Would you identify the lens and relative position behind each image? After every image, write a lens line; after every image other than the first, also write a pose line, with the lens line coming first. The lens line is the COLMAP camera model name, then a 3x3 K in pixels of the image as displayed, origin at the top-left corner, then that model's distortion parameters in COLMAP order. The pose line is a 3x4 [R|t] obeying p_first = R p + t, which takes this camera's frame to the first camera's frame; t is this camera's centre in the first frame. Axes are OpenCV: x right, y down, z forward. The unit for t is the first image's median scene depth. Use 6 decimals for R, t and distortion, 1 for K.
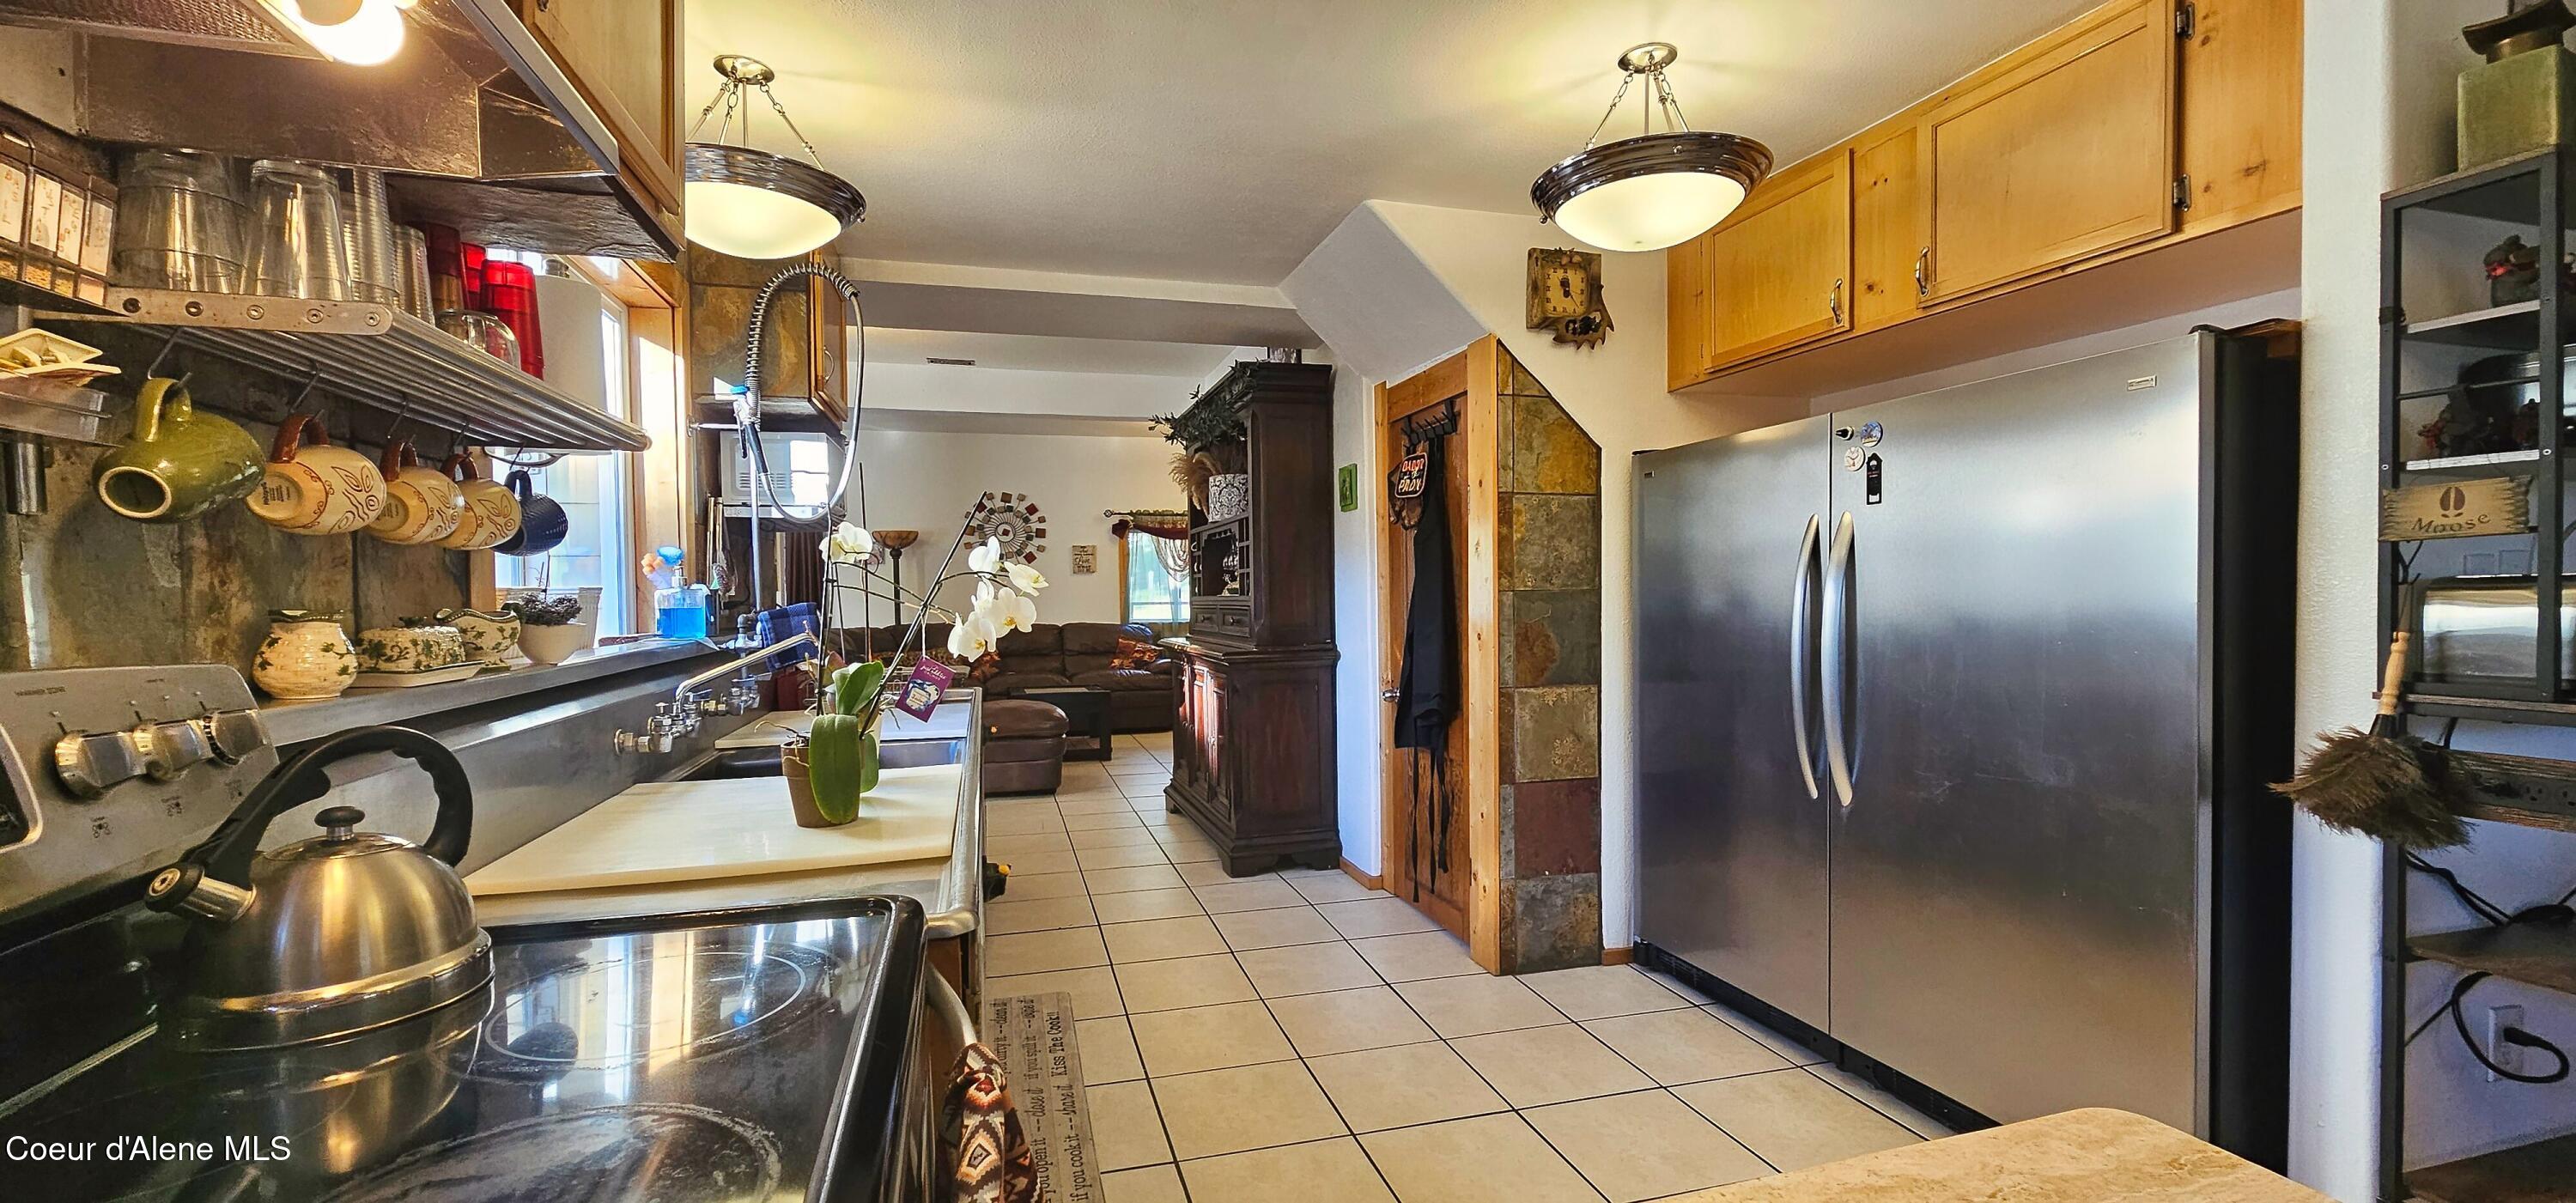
lens RADIAL K [[1044.4, 0, 1280.0], [0, 1044.4, 613.5], [0, 0, 1]] dist [-0.015961, 0.000099]
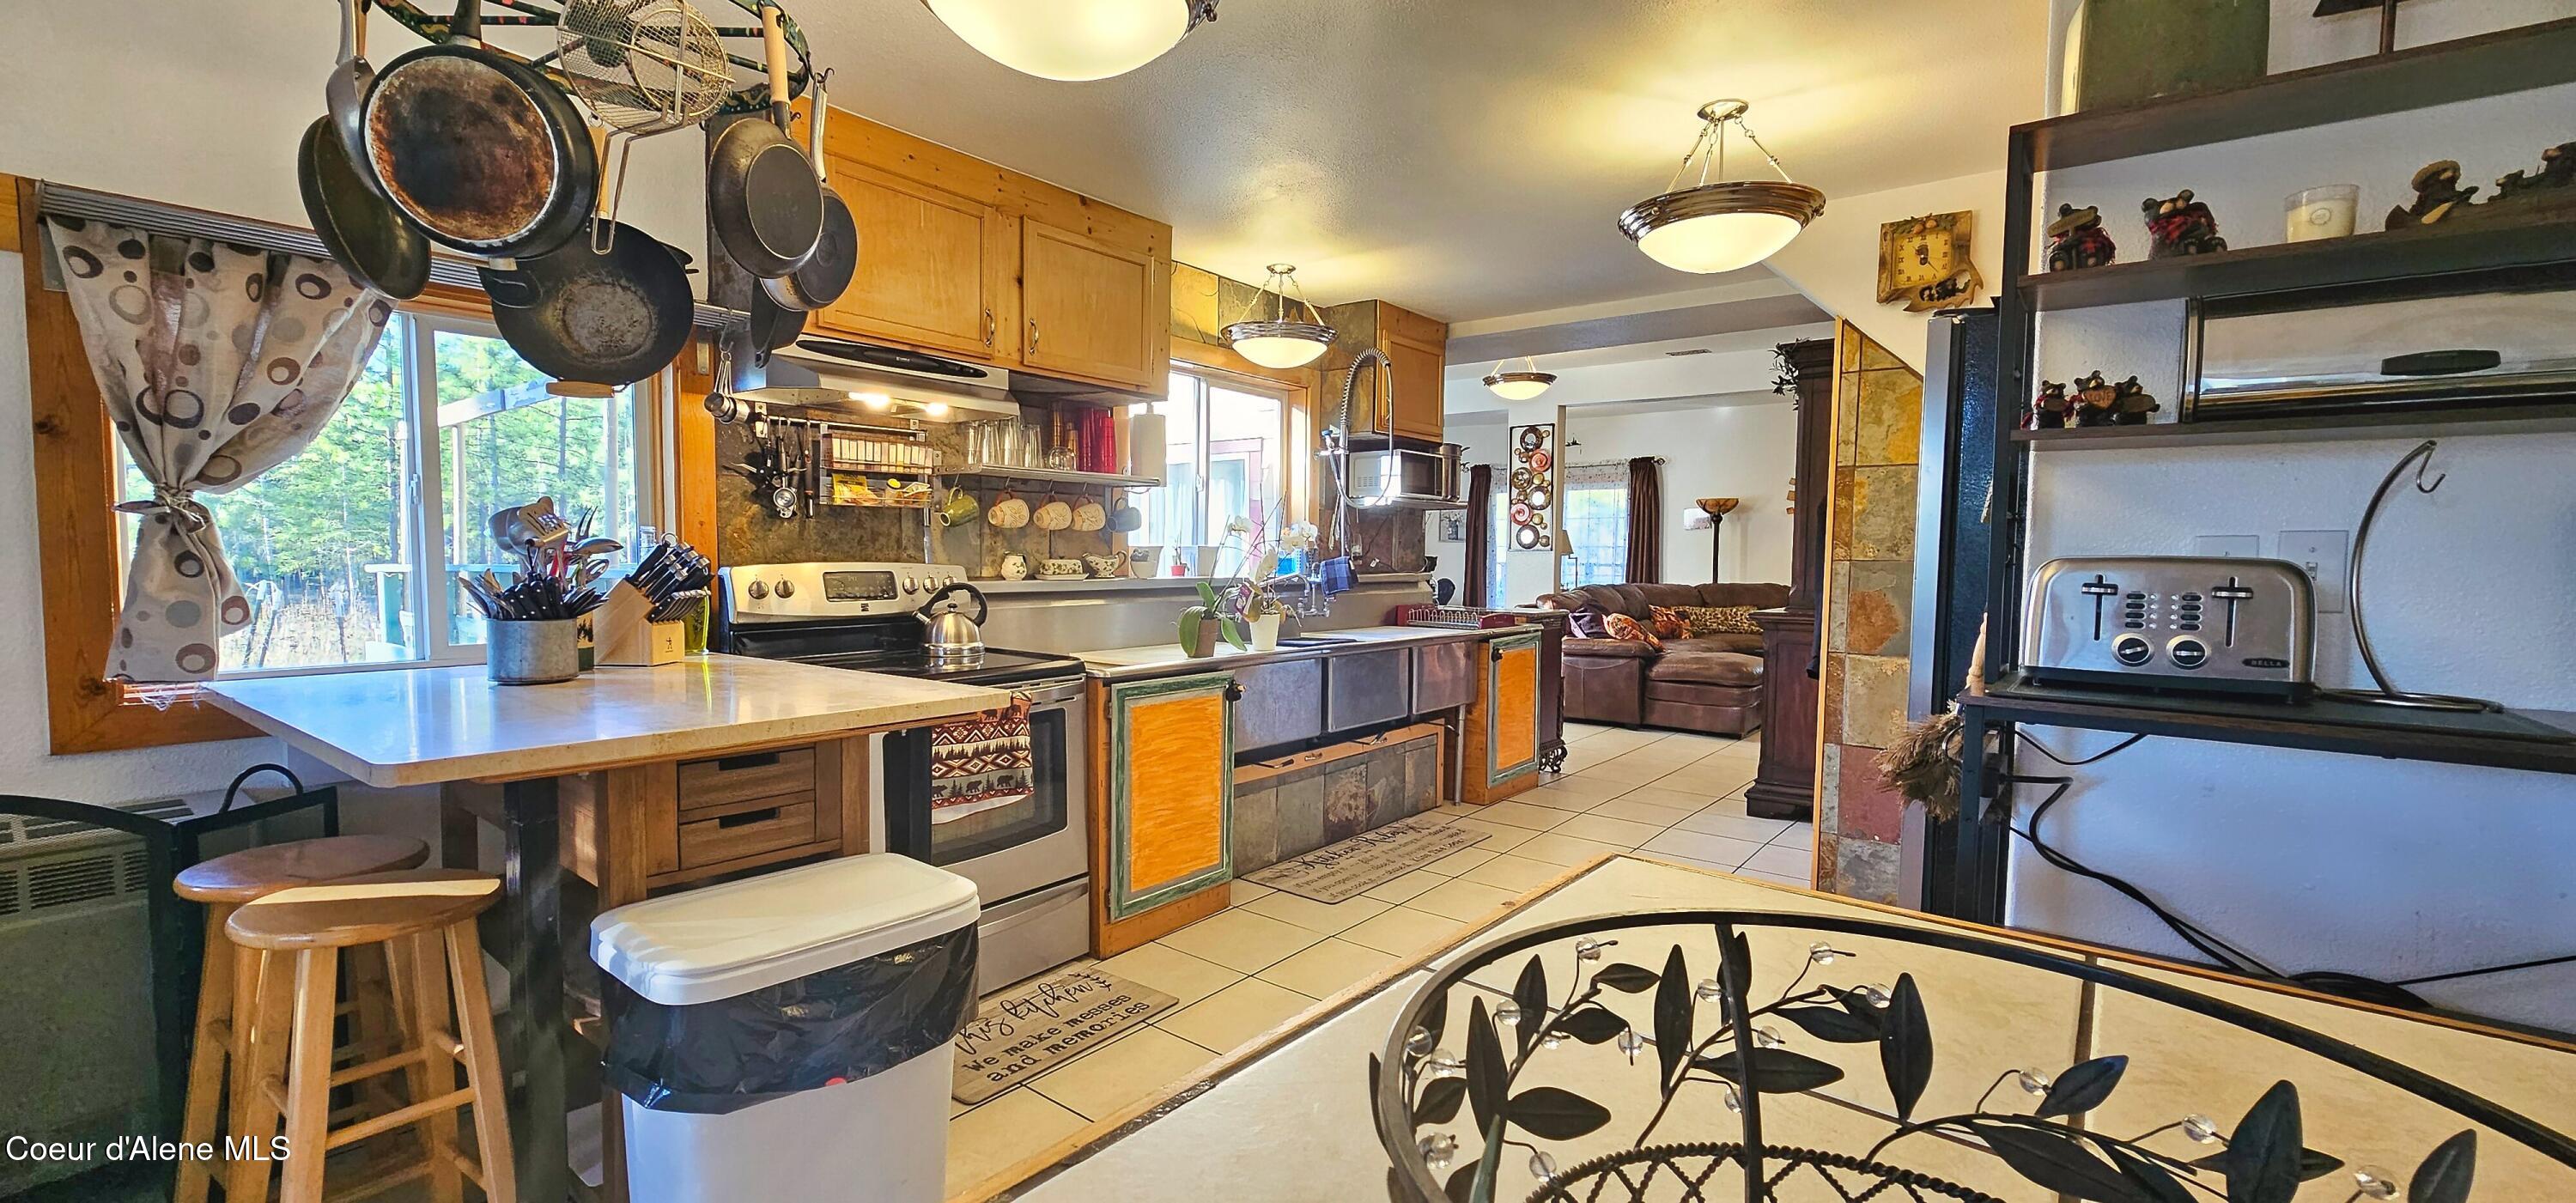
lens RADIAL K [[1044.4, 0, 1273.8], [0, 1044.4, 602.7], [0, 0, 1]] dist [-0.015961, 0.000099]
pose [[0.584076, 0.057034, -0.809693, 0.246905], [-0.034440, 0.998371, 0.045481, -0.002417], [0.810968, 0.001321, 0.585089, -0.024854]]
